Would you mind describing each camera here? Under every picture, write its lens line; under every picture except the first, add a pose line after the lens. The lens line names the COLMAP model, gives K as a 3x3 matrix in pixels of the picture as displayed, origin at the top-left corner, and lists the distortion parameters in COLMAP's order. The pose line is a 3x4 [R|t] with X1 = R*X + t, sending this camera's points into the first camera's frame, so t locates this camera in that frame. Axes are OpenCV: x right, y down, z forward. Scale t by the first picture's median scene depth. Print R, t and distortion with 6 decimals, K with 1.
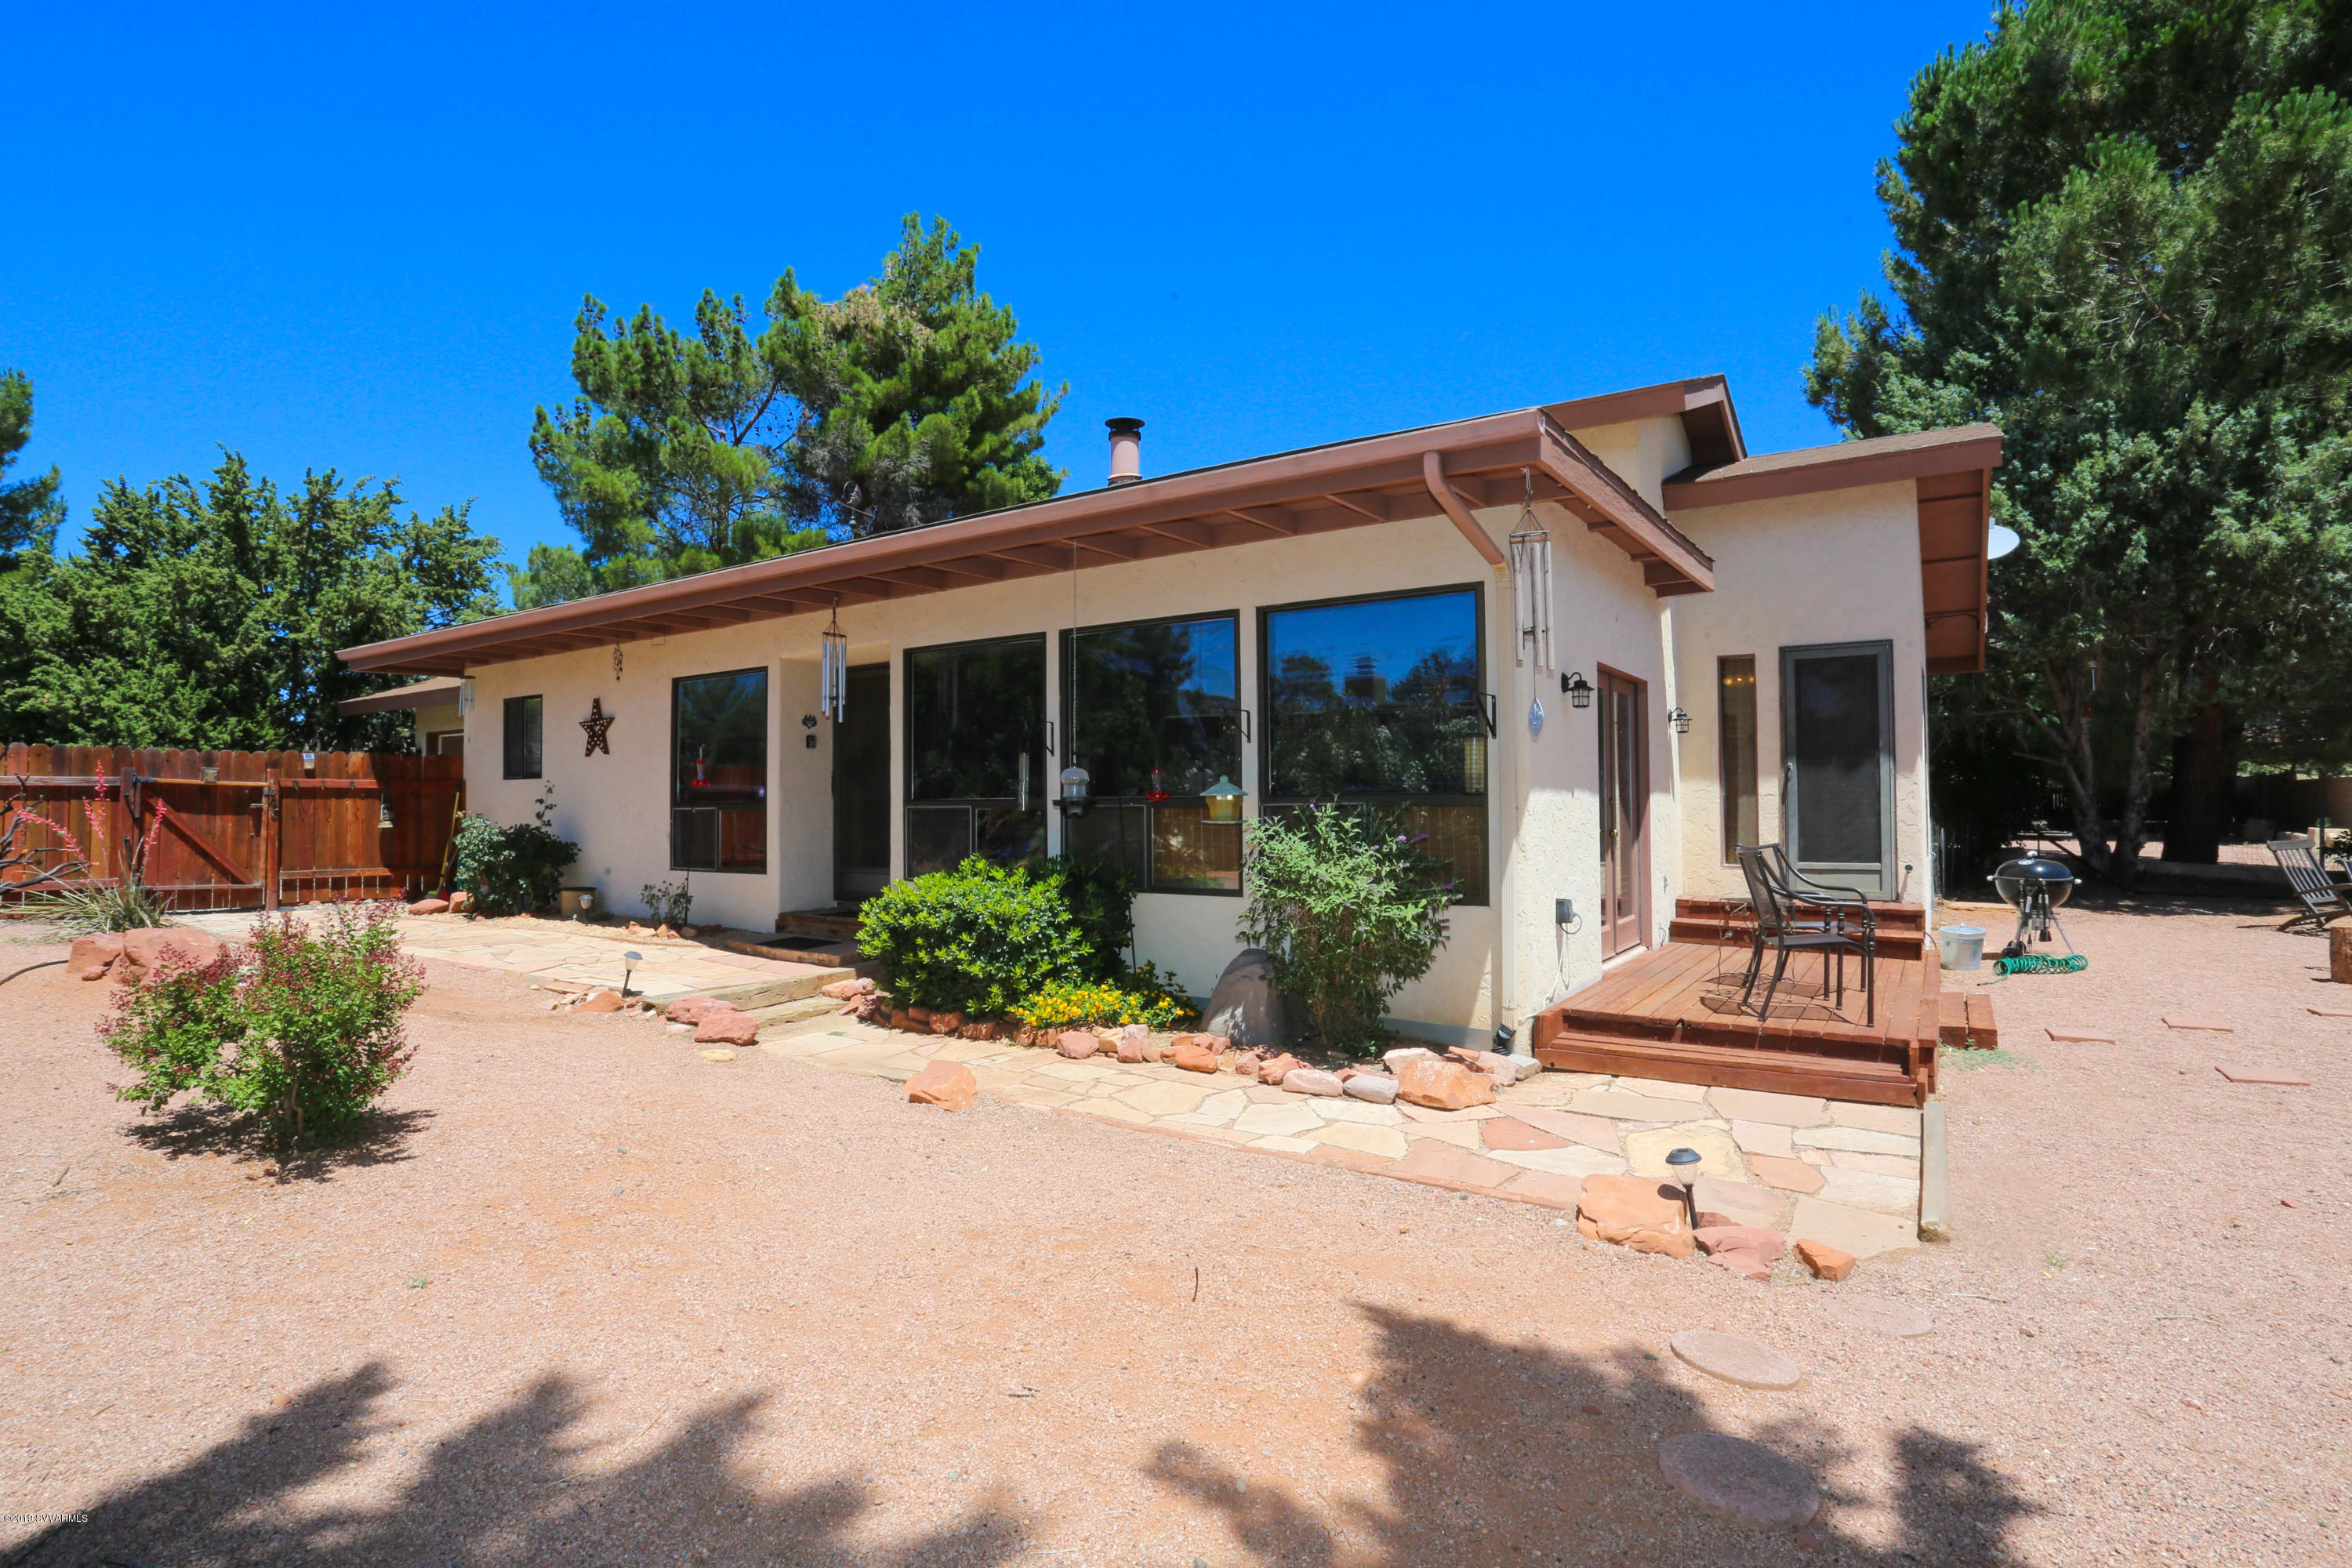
lens RADIAL K [[1169.8, 0, 1202.8], [0, 1169.8, 779.1], [0, 0, 1]] dist [-0.074584, 0.027068]
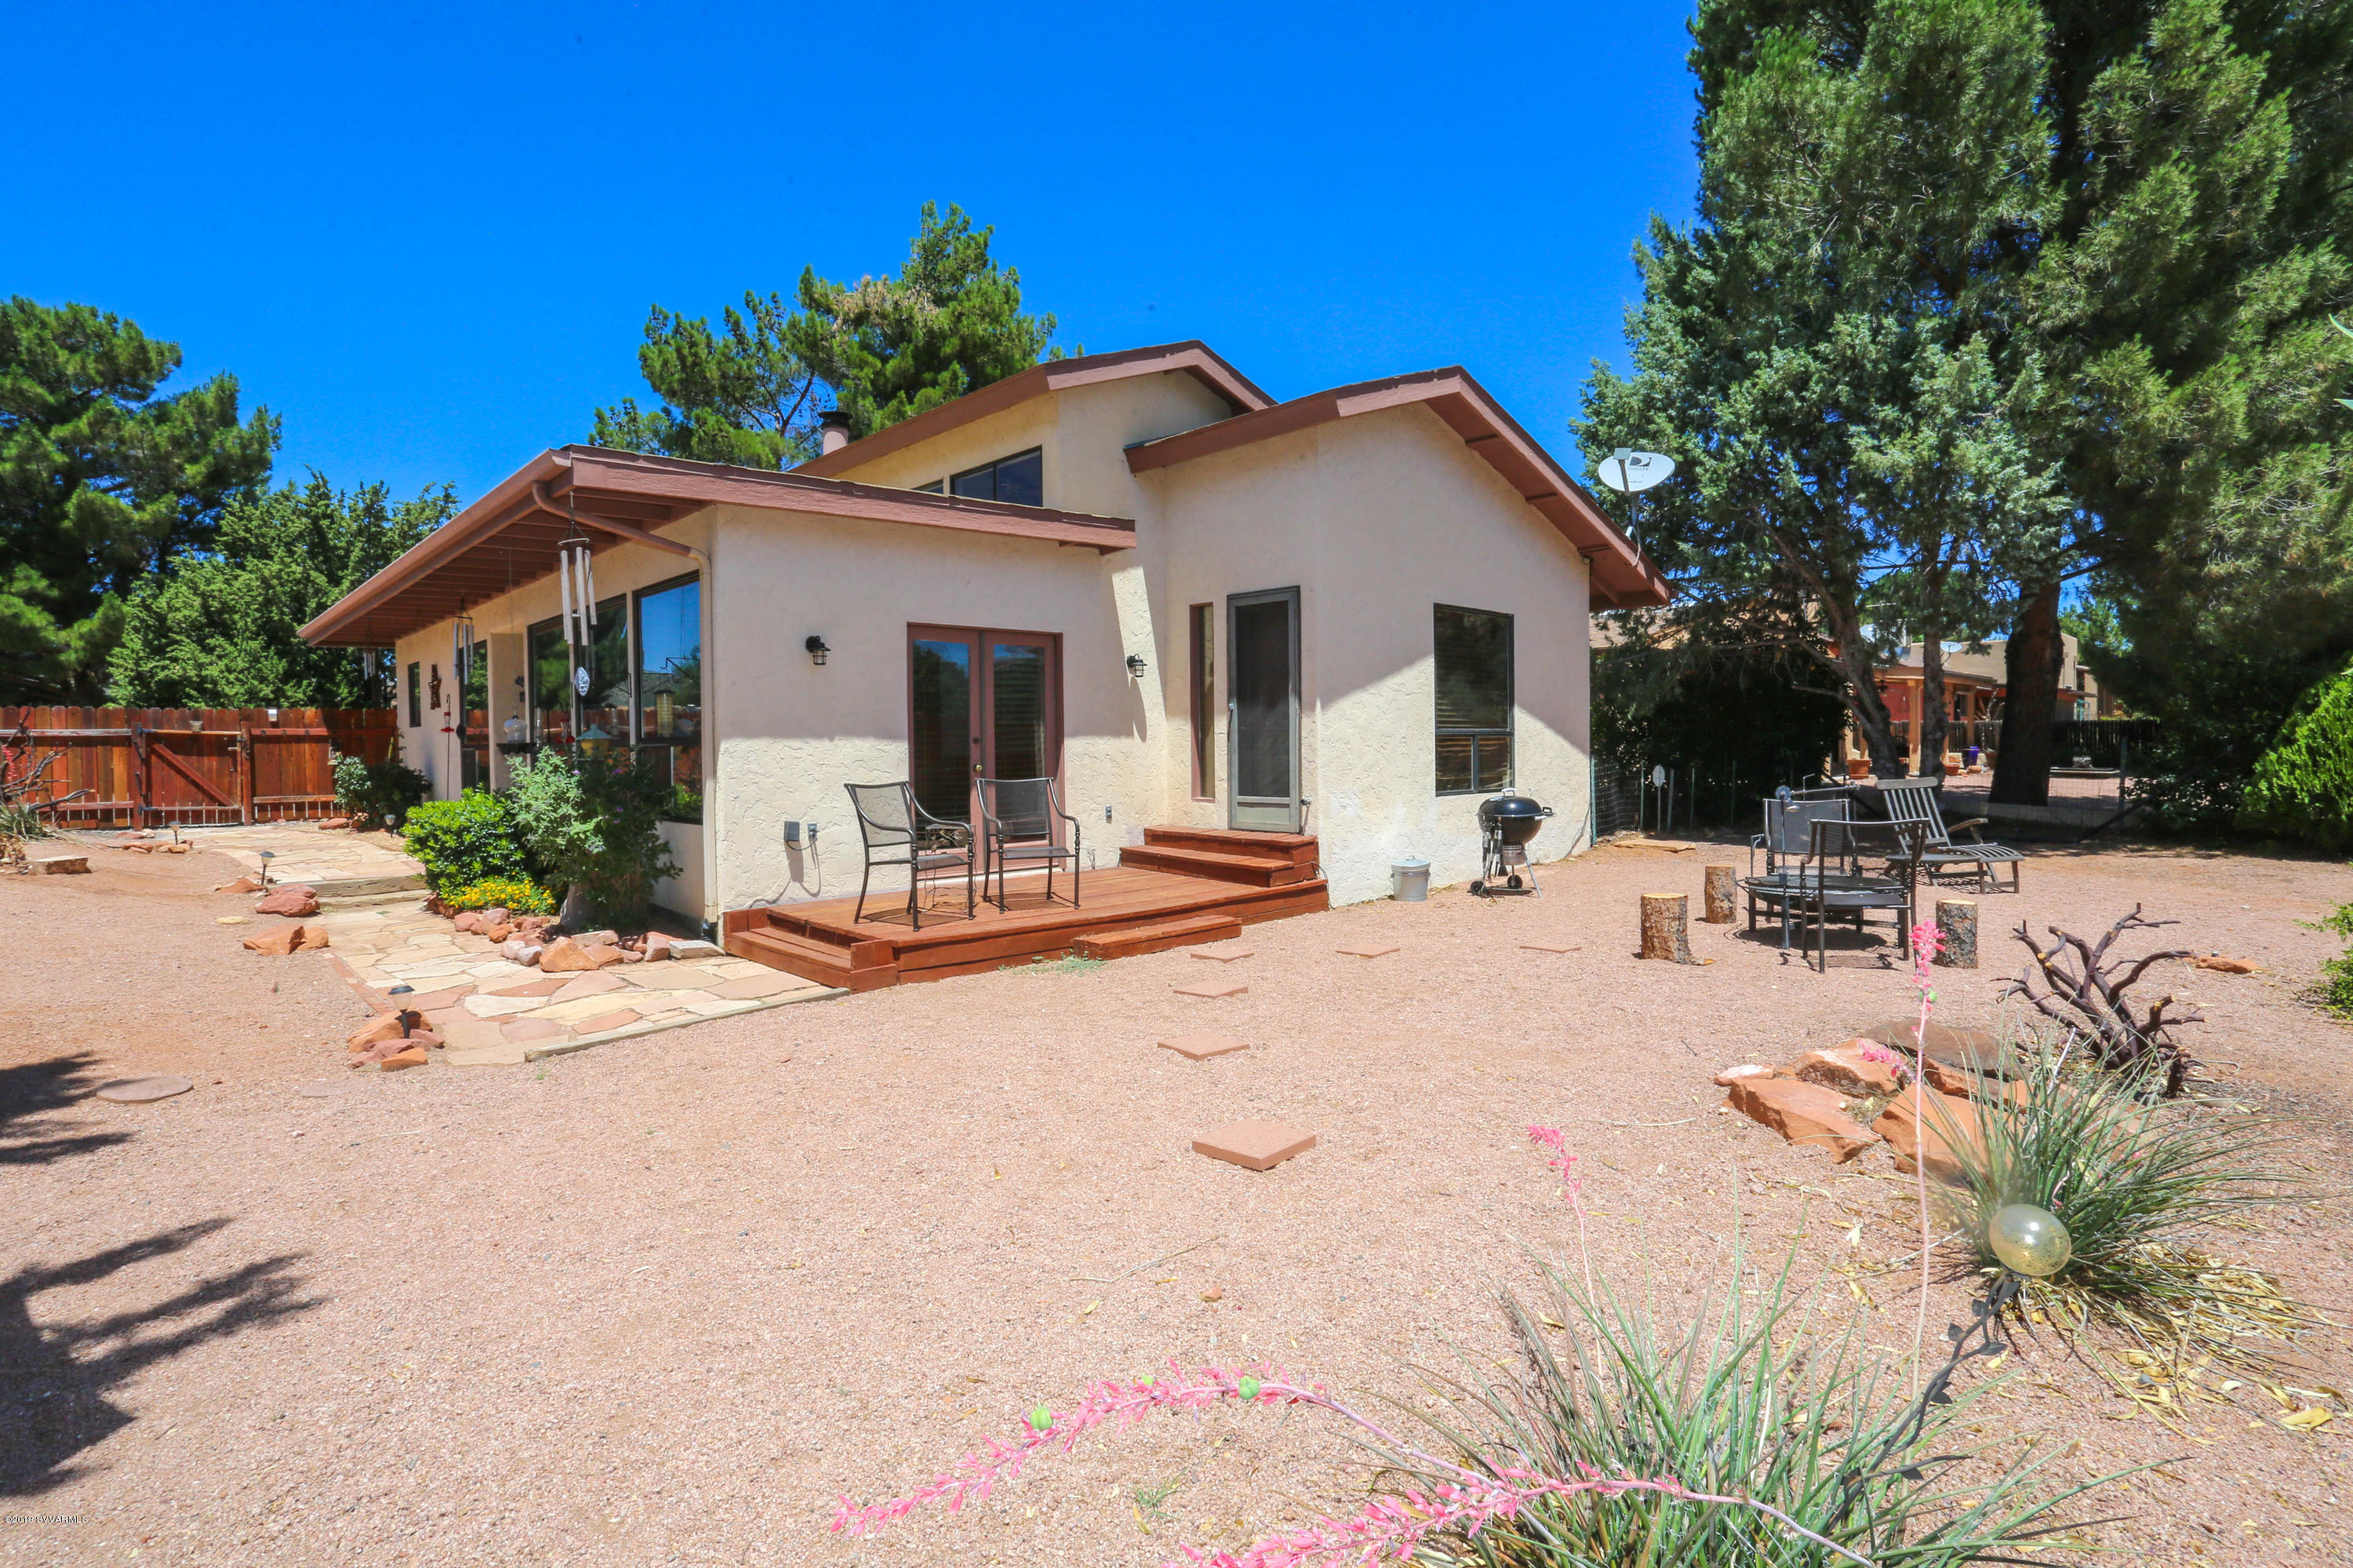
lens RADIAL K [[1145.2, 0, 1209.8], [0, 1145.2, 780.6], [0, 0, 1]] dist [-0.074220, 0.024221]
pose [[0.977853, 0.002718, -0.209275, 0.611699], [0.009594, 0.998283, 0.057793, -0.003524], [0.209073, -0.058521, 0.976147, -0.051026]]
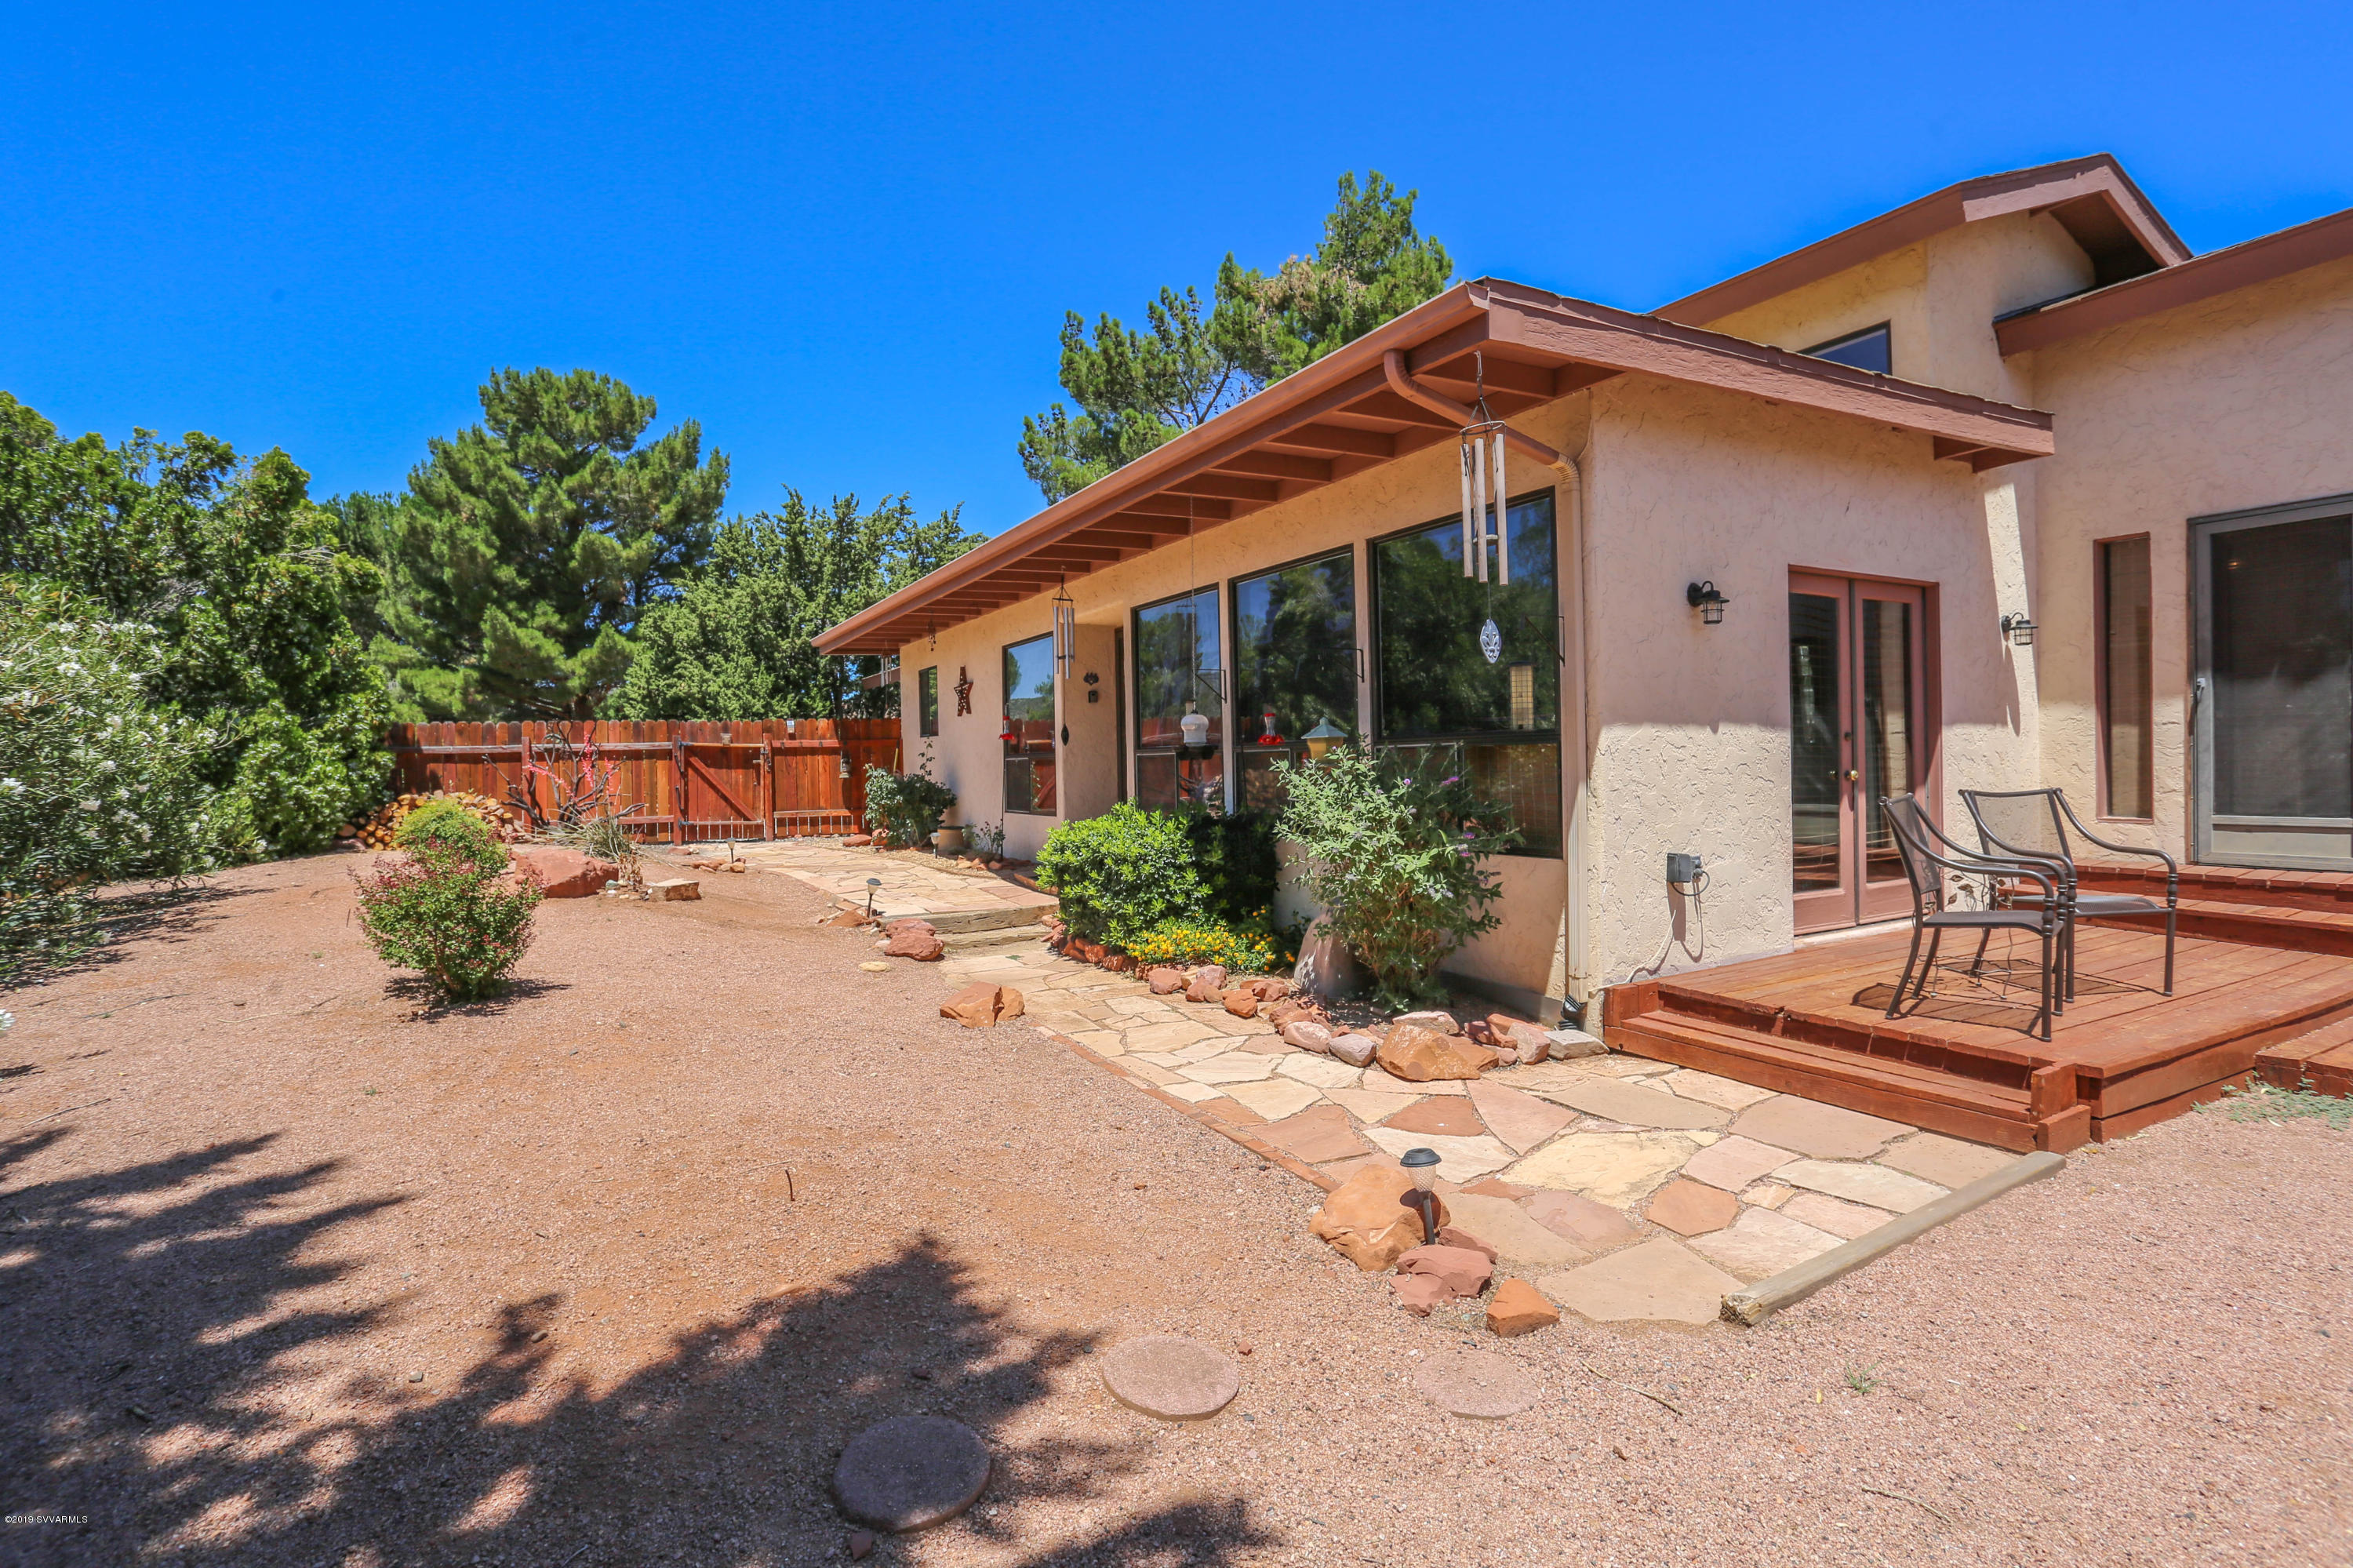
lens RADIAL K [[1147.4, 0, 1178.0], [0, 1147.4, 775.8], [0, 0, 1]] dist [-0.085347, 0.039734]
pose [[0.878084, -0.005808, -0.478472, 0.235951], [0.026503, 0.998982, 0.036511, 0.004545], [0.477772, -0.044741, 0.877344, 0.069648]]
